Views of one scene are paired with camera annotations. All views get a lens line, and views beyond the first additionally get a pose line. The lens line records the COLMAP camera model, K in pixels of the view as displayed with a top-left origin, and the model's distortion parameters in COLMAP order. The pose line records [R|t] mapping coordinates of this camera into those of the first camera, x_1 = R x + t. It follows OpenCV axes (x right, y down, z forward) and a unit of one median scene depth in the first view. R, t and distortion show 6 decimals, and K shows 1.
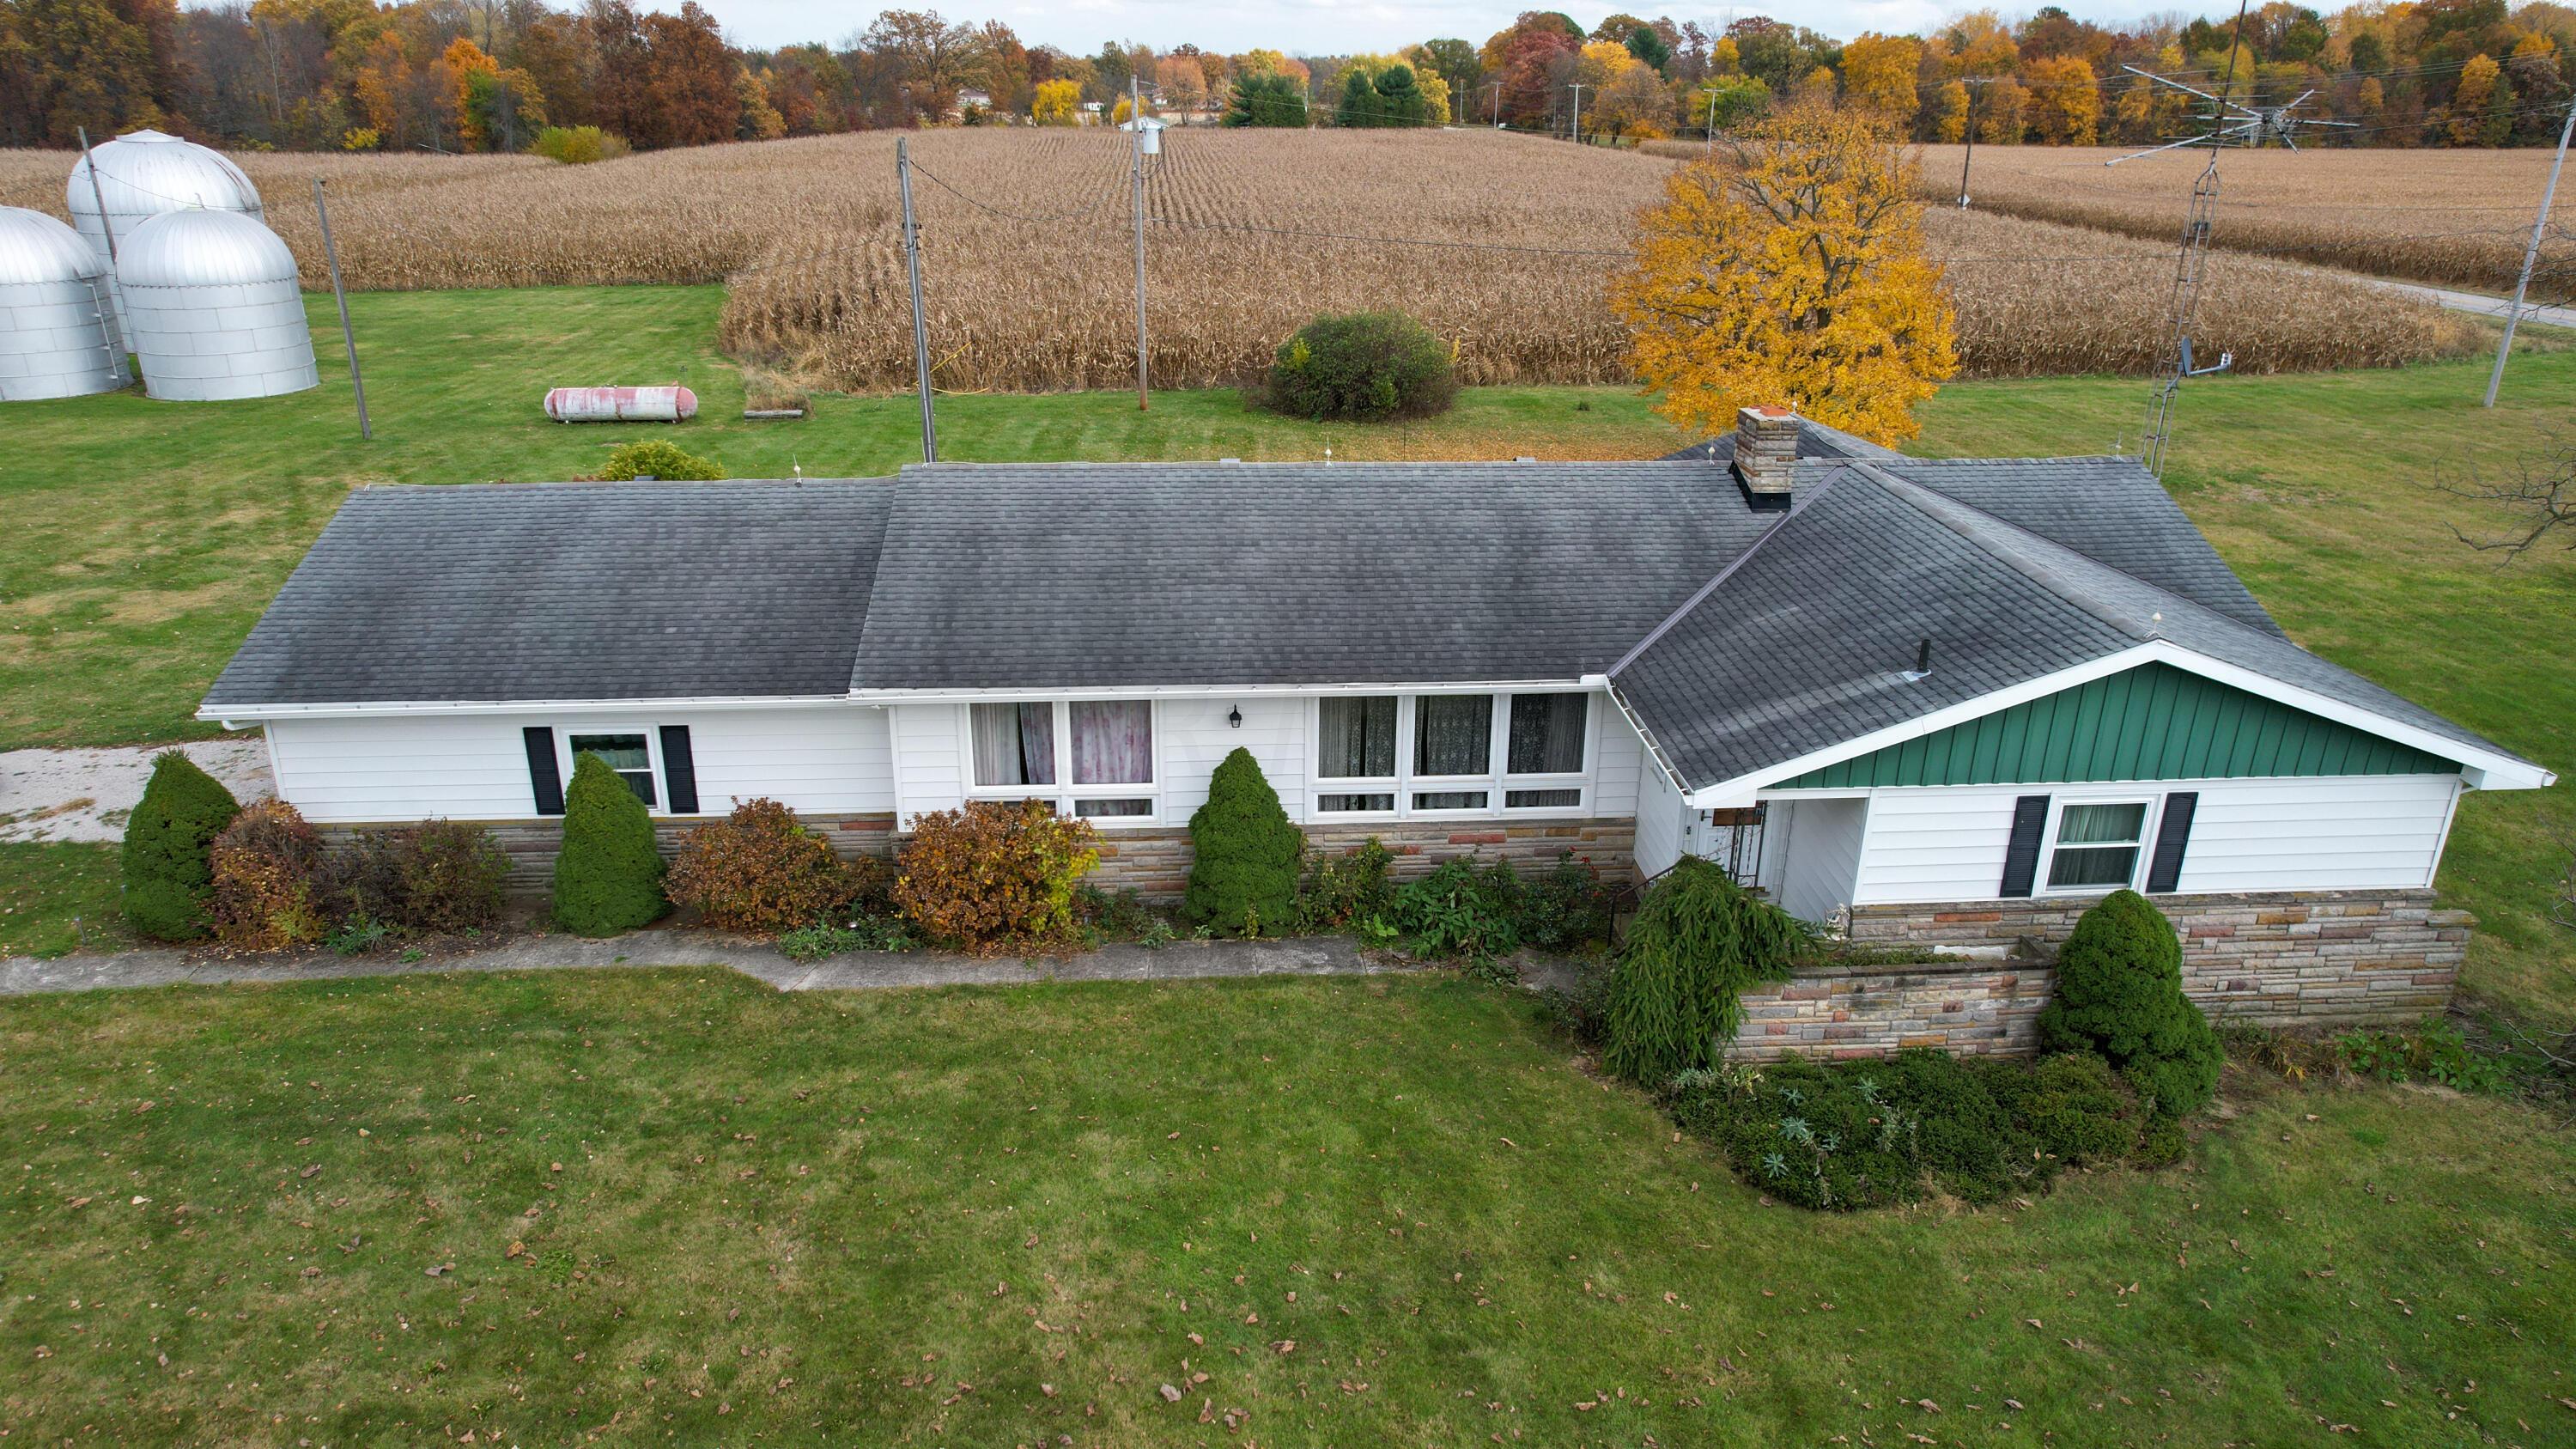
lens RADIAL K [[1647.0, 0, 1288.7], [0, 1647.0, 727.9], [0, 0, 1]] dist [-0.068524, 0.061048]
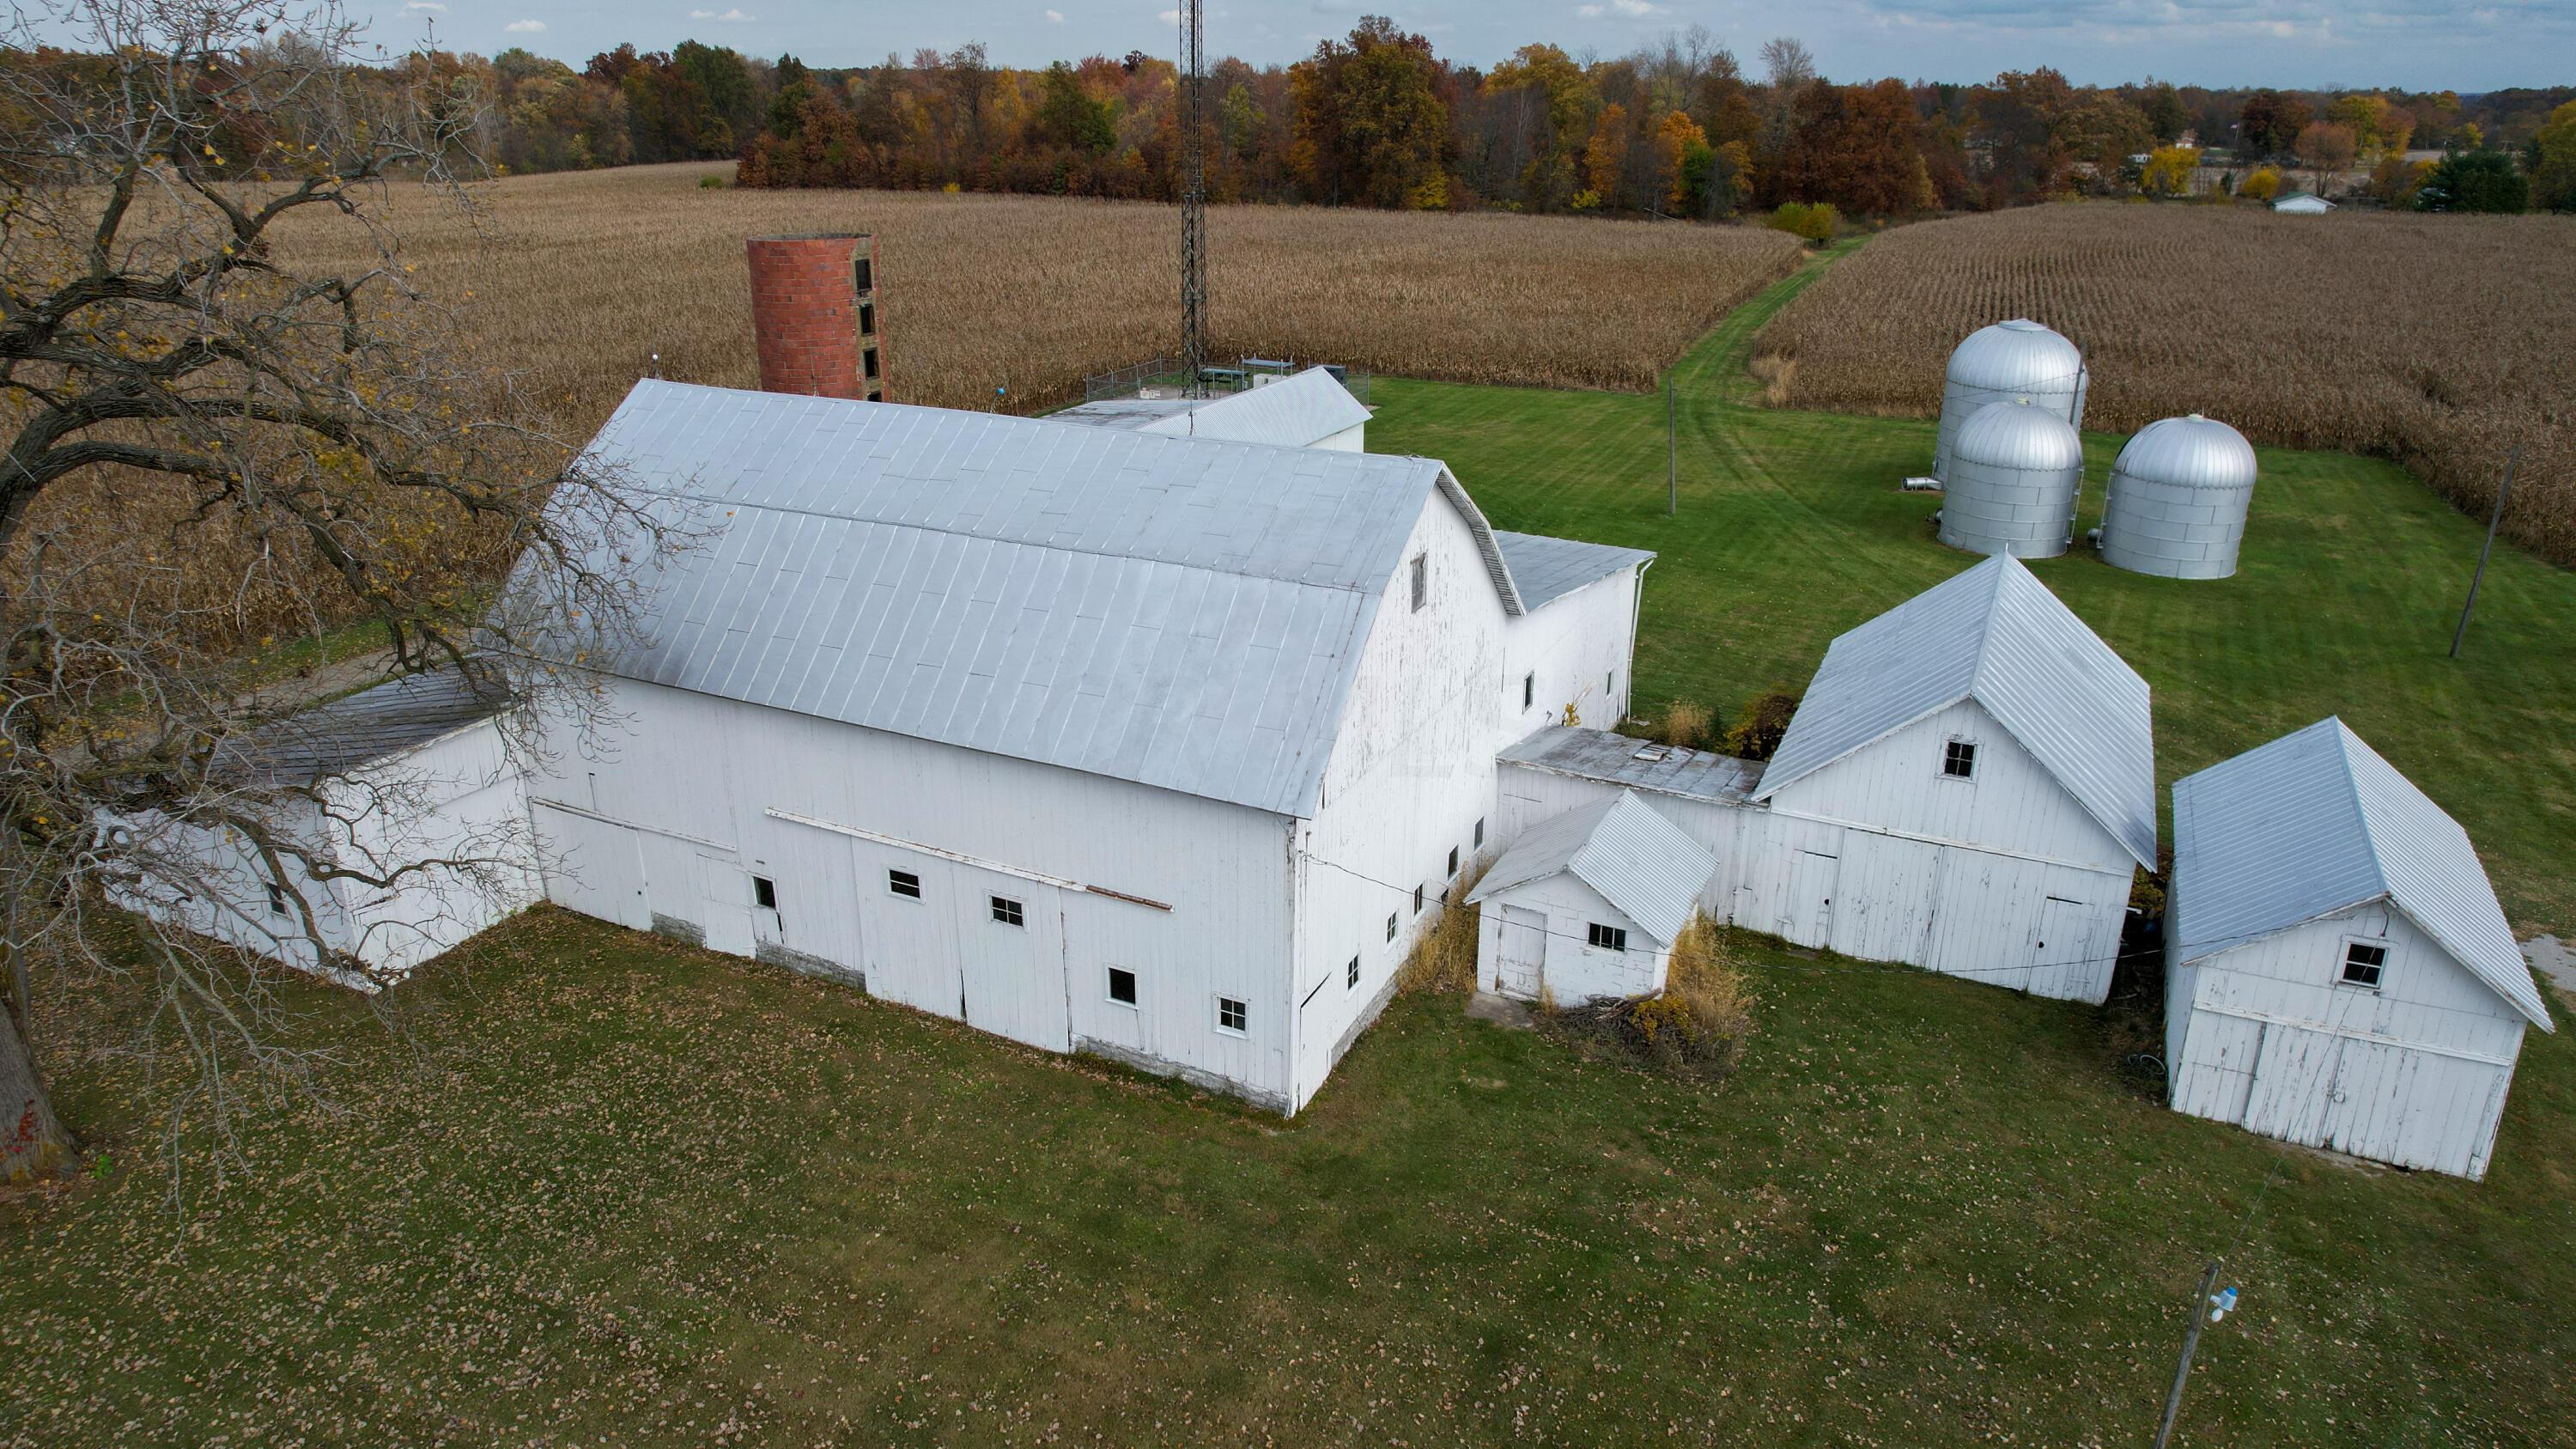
lens RADIAL K [[1647.0, 0, 1286.1], [0, 1647.0, 719.3], [0, 0, 1]] dist [-0.068524, 0.061048]
pose [[0.872374, 0.175759, -0.456150, -1.869644], [-0.181804, 0.982846, 0.031005, -0.047770], [0.453775, 0.055882, 0.889363, -0.987892]]
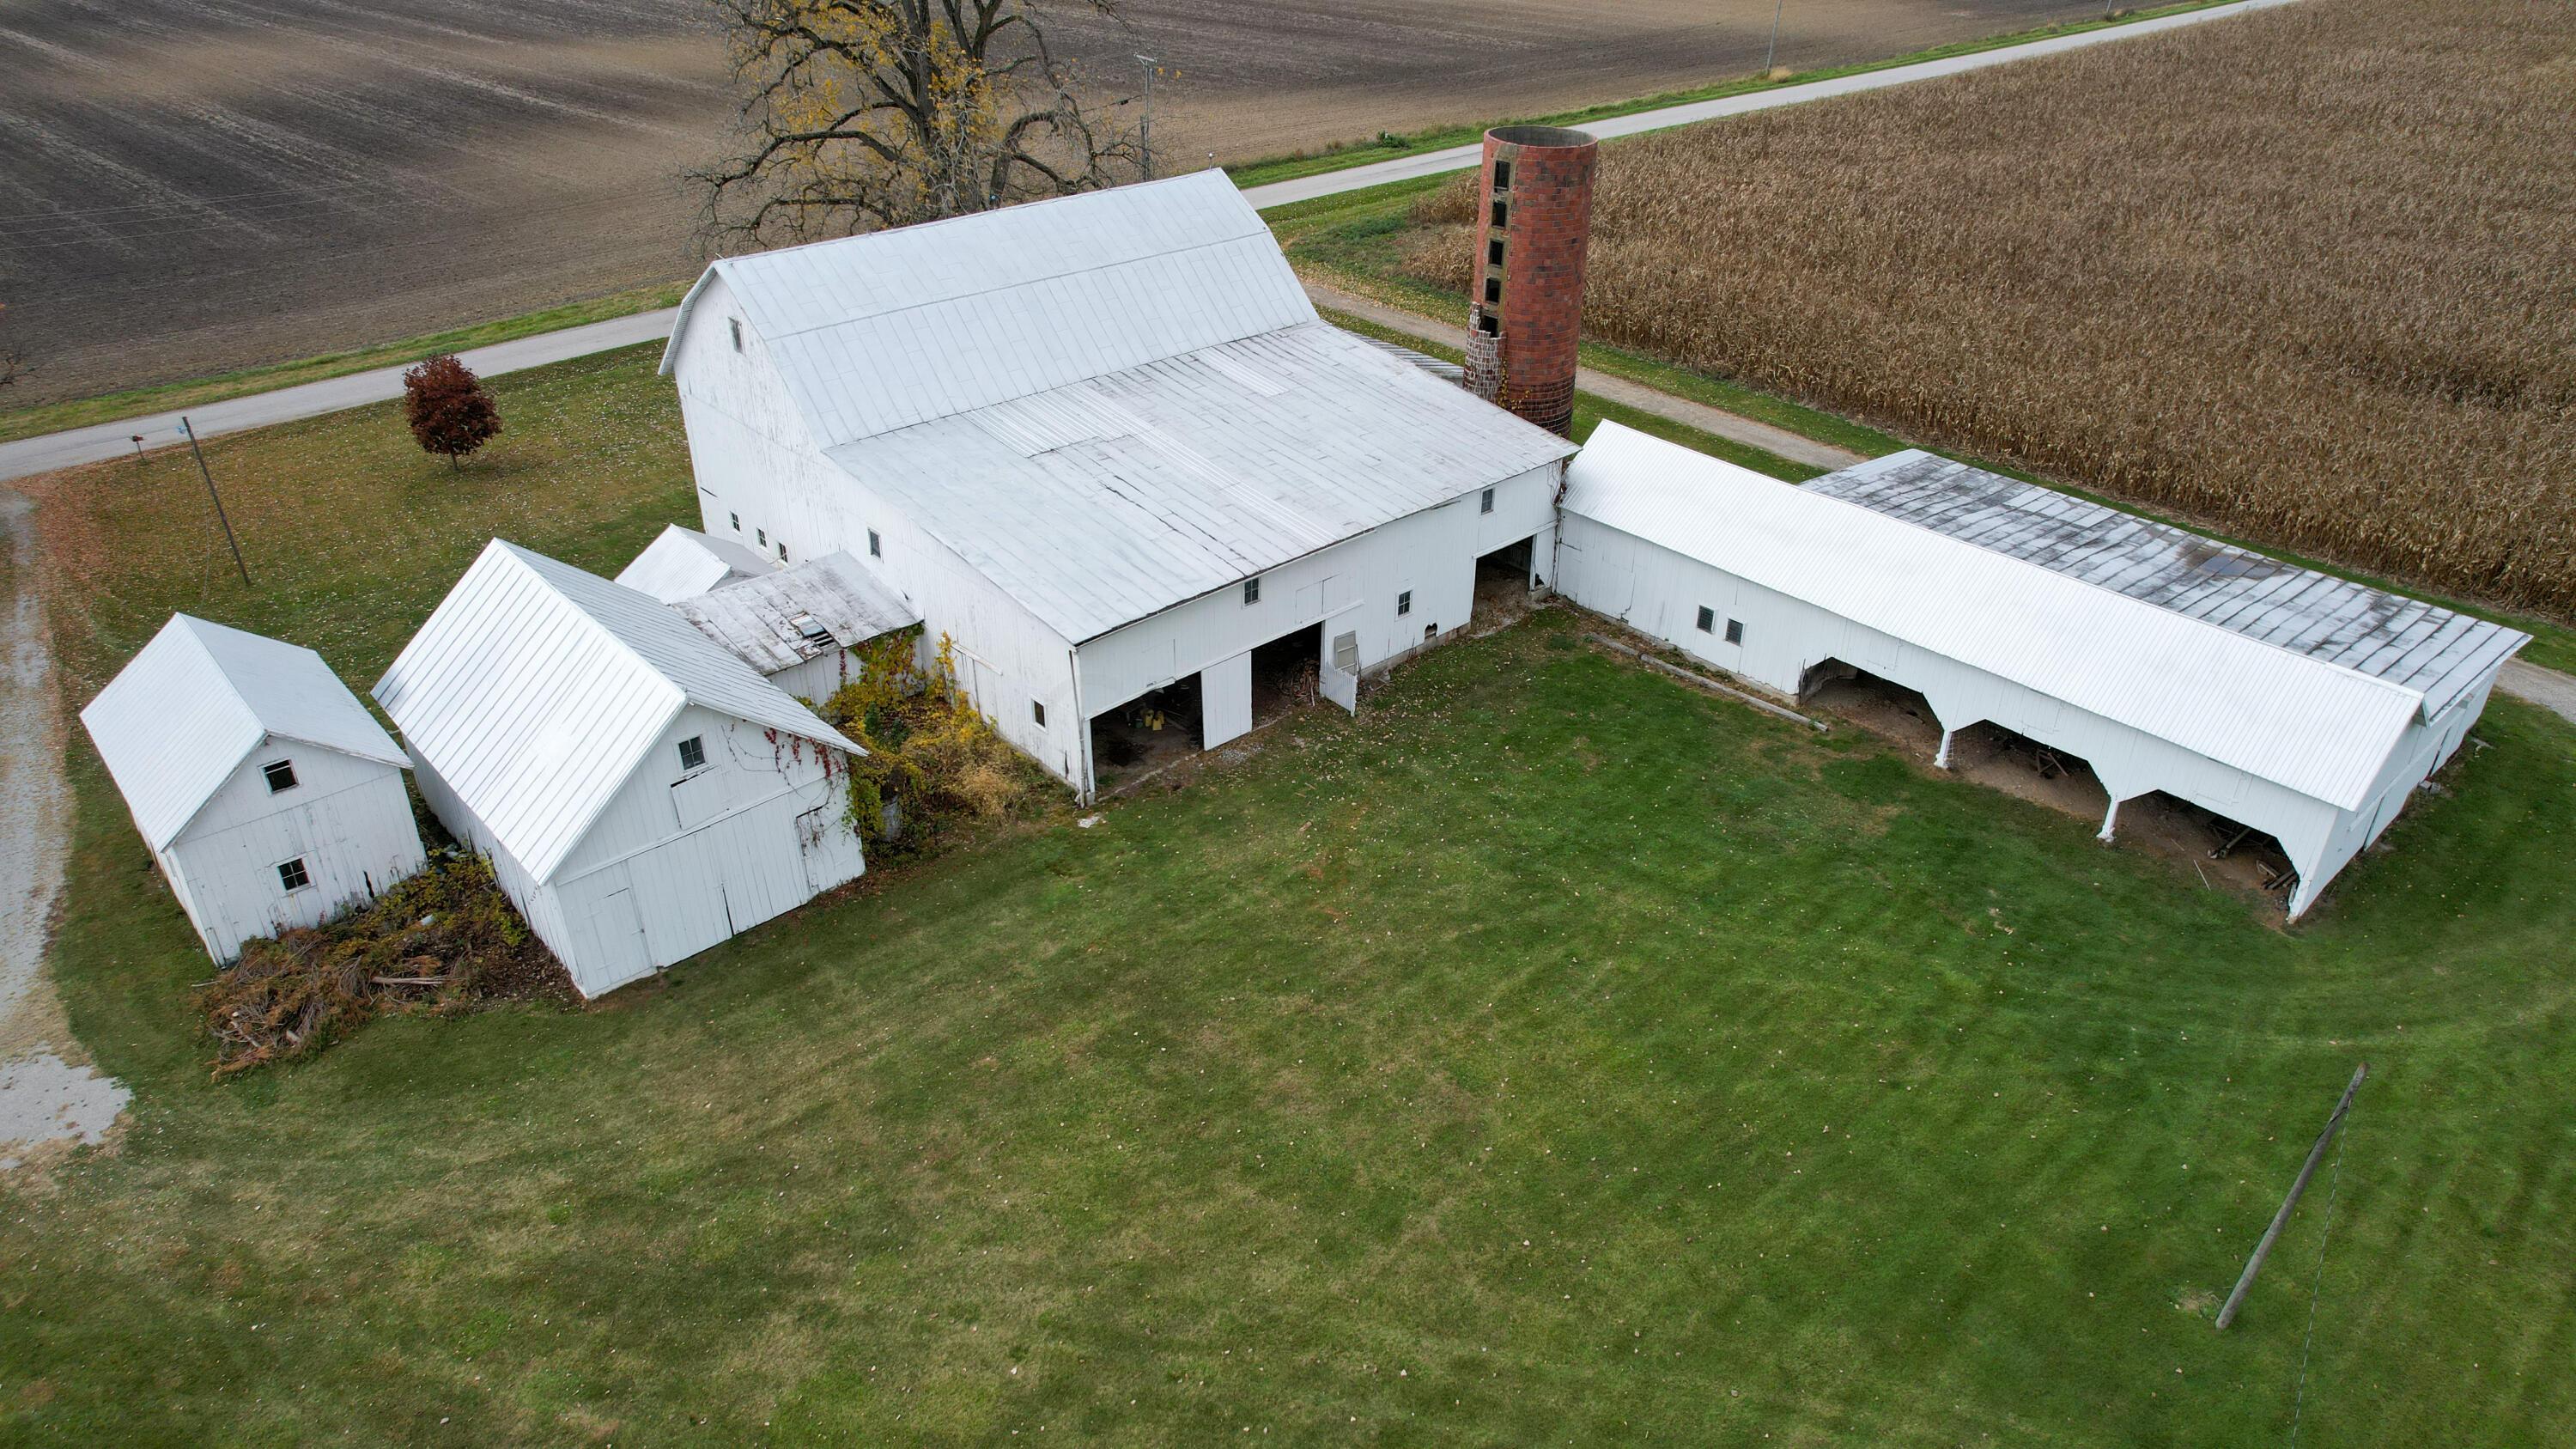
lens RADIAL K [[1647.0, 0, 1292.2], [0, 1647.0, 738.0], [0, 0, 1]] dist [-0.068524, 0.061048]
pose [[-0.772424, 0.313118, -0.552556, -1.567996], [-0.246296, 0.654253, 0.715047, -1.770571], [0.585405, 0.688411, -0.428241, 2.489865]]
